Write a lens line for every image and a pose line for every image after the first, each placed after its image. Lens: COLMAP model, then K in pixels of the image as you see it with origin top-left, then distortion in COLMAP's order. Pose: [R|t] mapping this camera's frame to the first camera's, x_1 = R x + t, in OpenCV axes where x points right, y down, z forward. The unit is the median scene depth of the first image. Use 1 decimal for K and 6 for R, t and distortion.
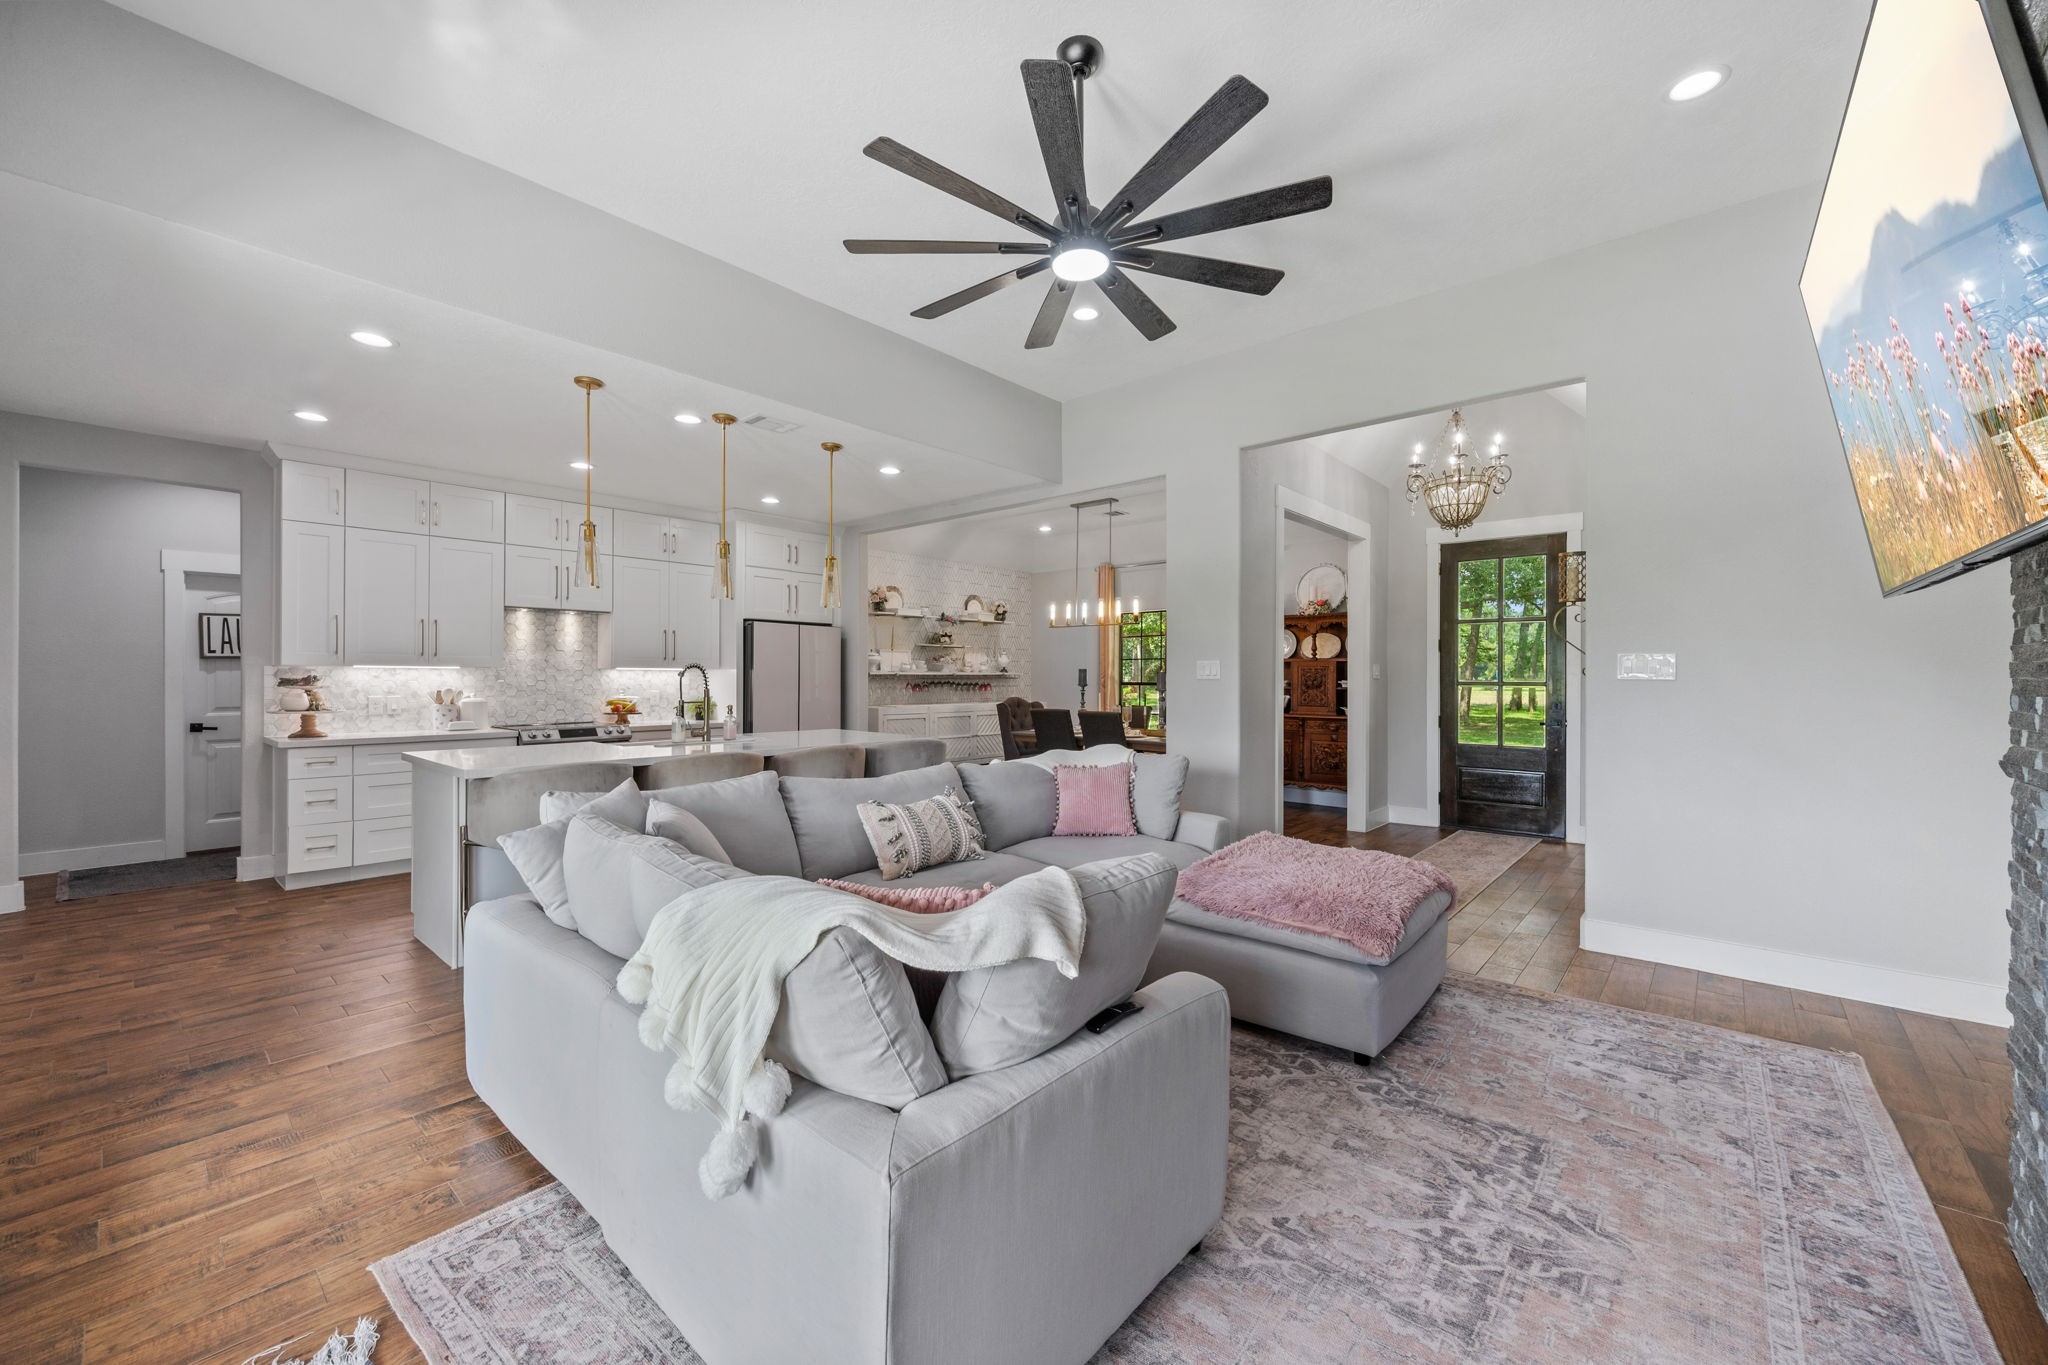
lens RADIAL K [[796.6, 0, 1024.0], [0, 796.6, 682.5], [0, 0, 1]] dist [-0.000303, 0.000128]
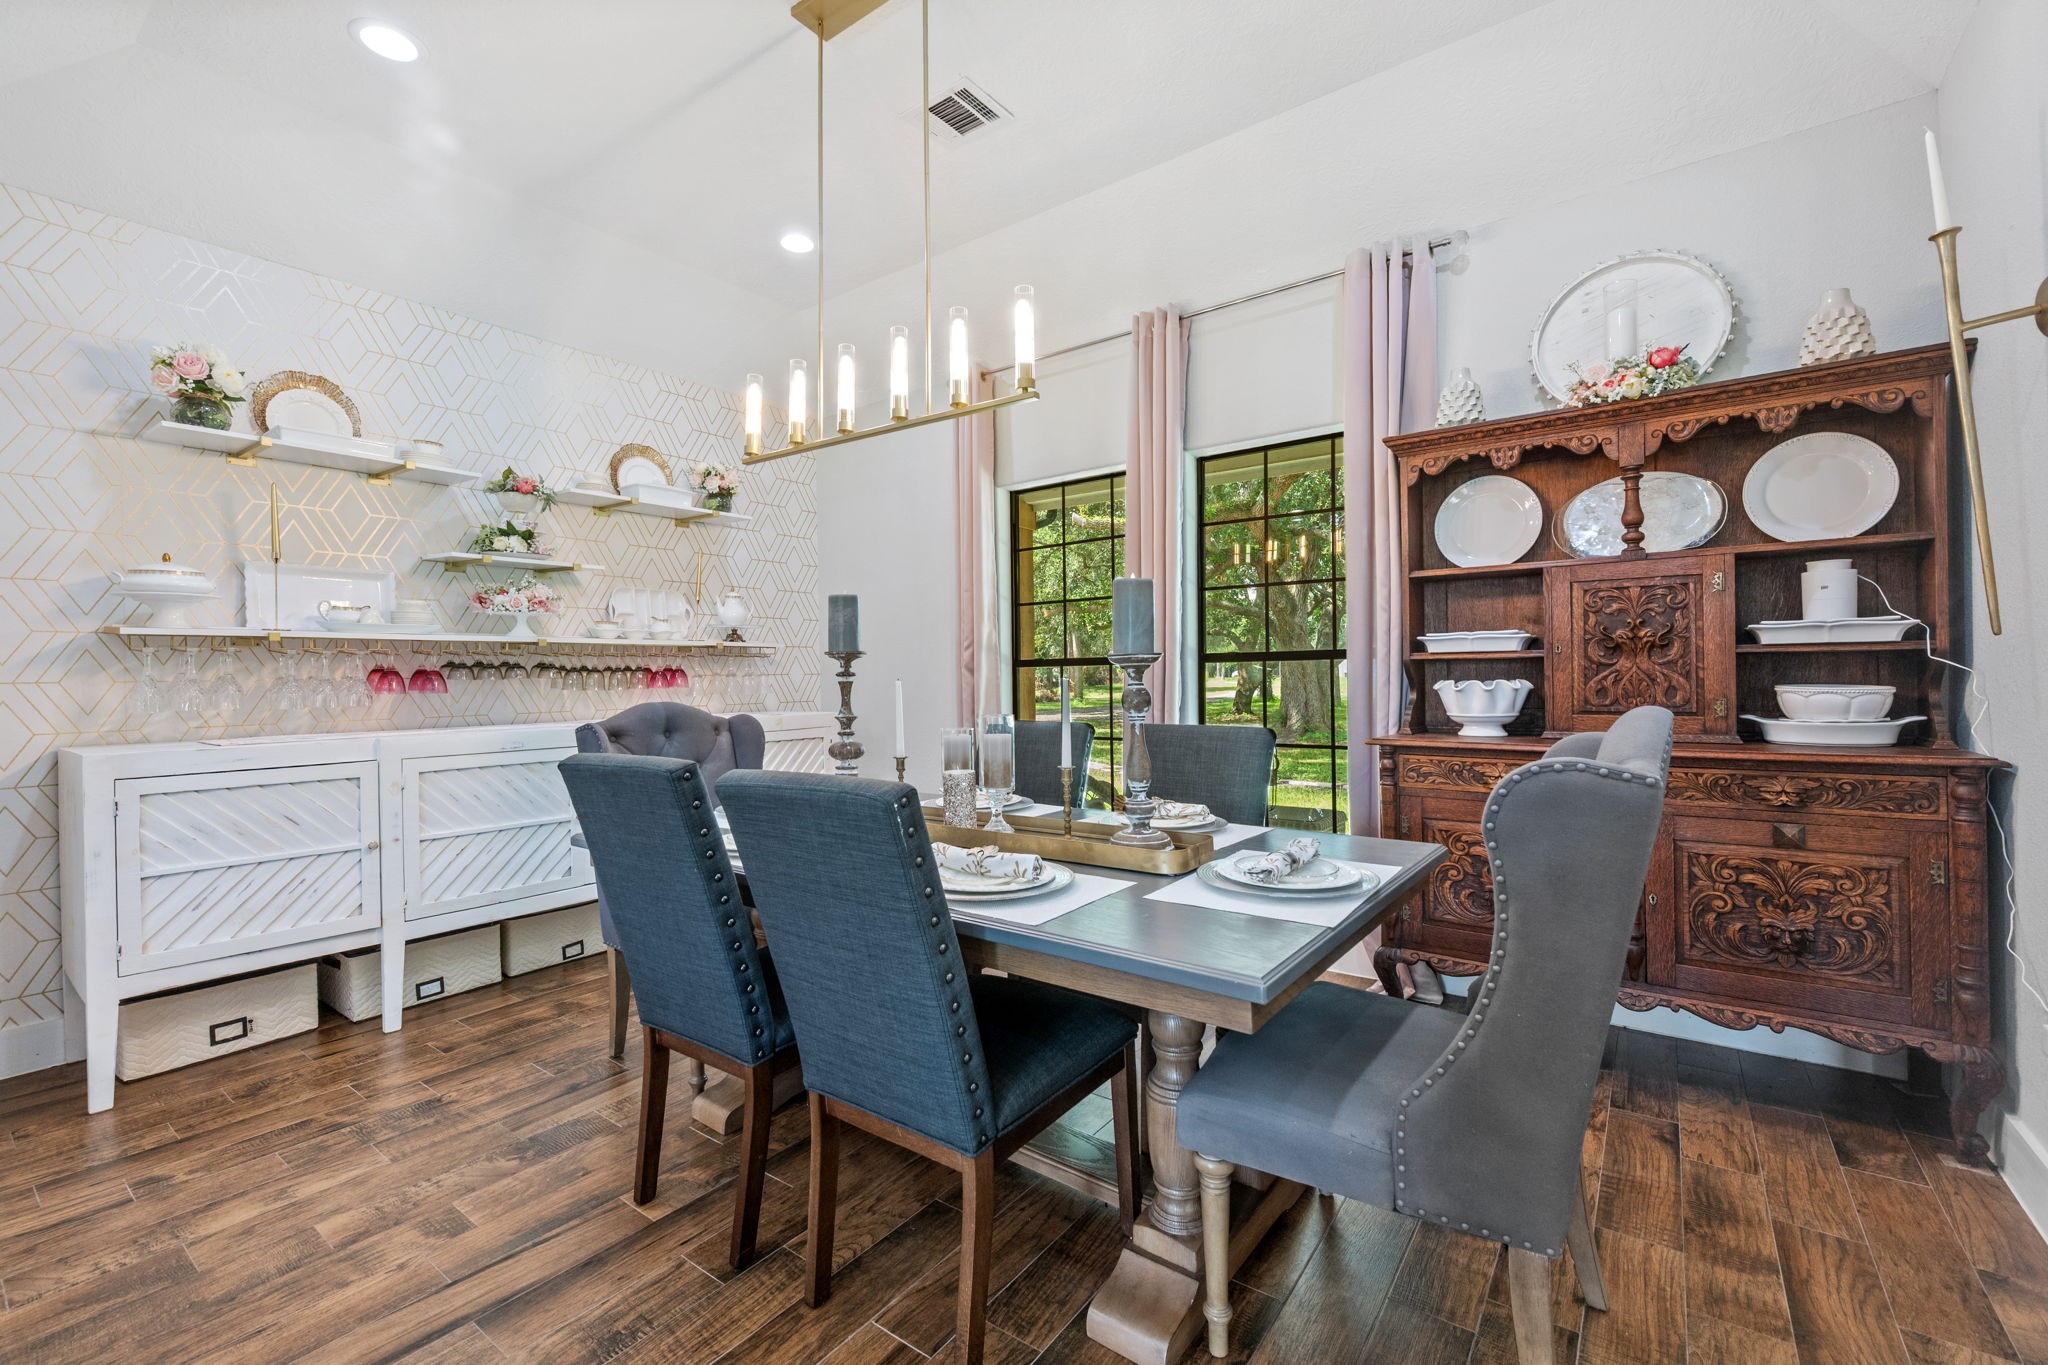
lens RADIAL K [[869.3, 0, 1021.4], [0, 869.3, 678.3], [0, 0, 1]] dist [-0.001452, -0.000168]
pose [[0.996485, -0.018715, 0.081656, 0.130091], [0.018954, 0.999818, -0.002155, 0.015613], [-0.081601, 0.003695, 0.996658, 0.827432]]
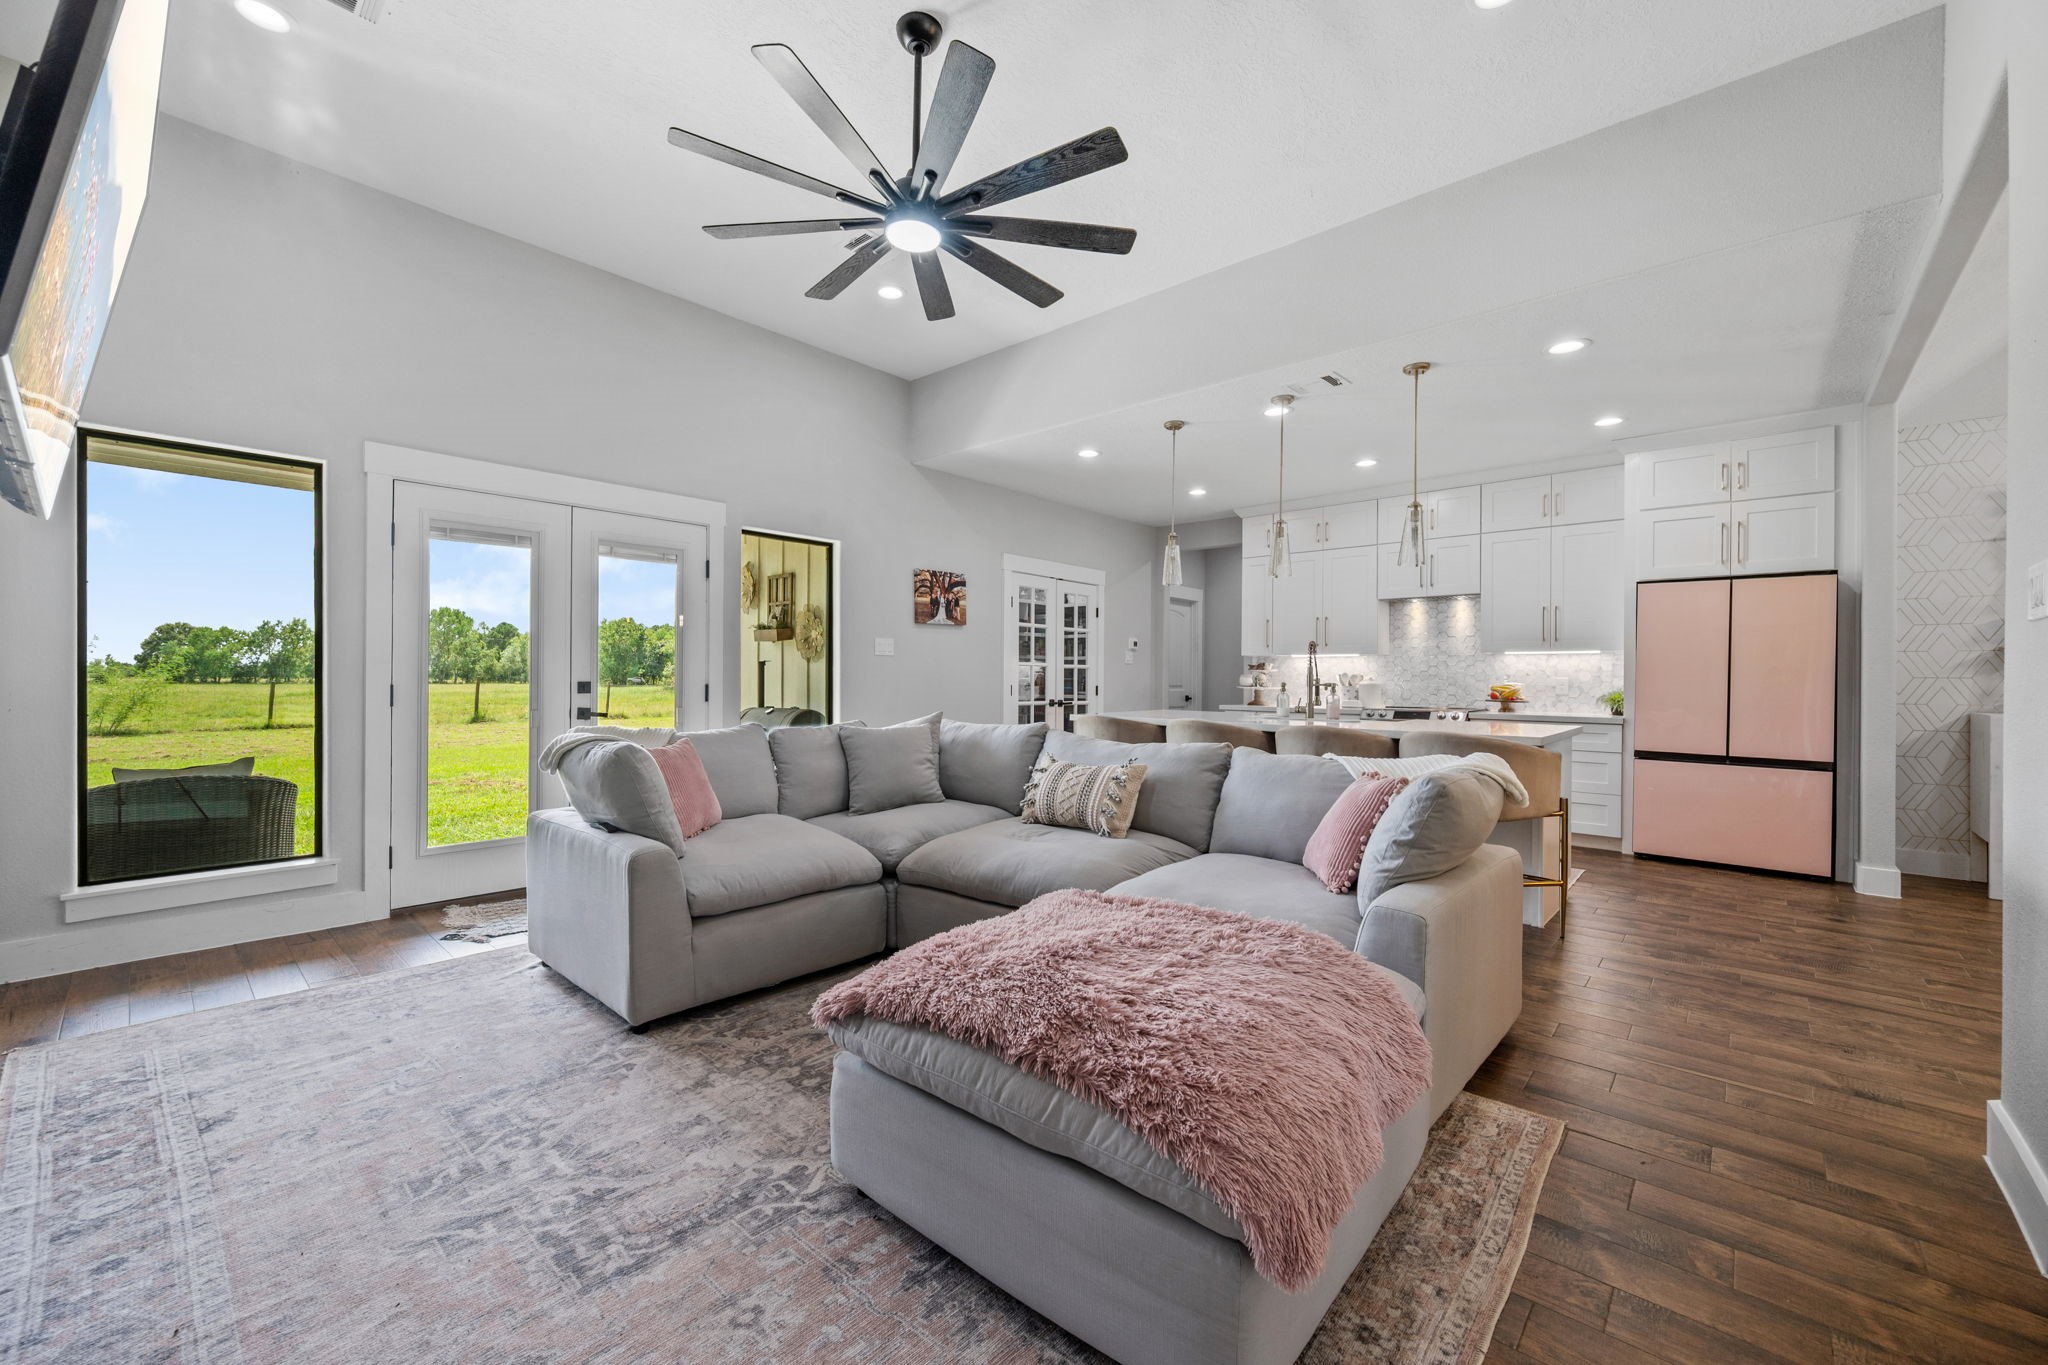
lens RADIAL K [[817.0, 0, 1033.6], [0, 817.0, 676.2], [0, 0, 1]] dist [-0.001140, -0.000087]
pose [[-0.010121, -0.003251, -0.999943, 0.438684], [-0.012671, 0.999915, -0.003122, 0.019460], [0.999868, 0.012639, -0.010161, 0.452607]]
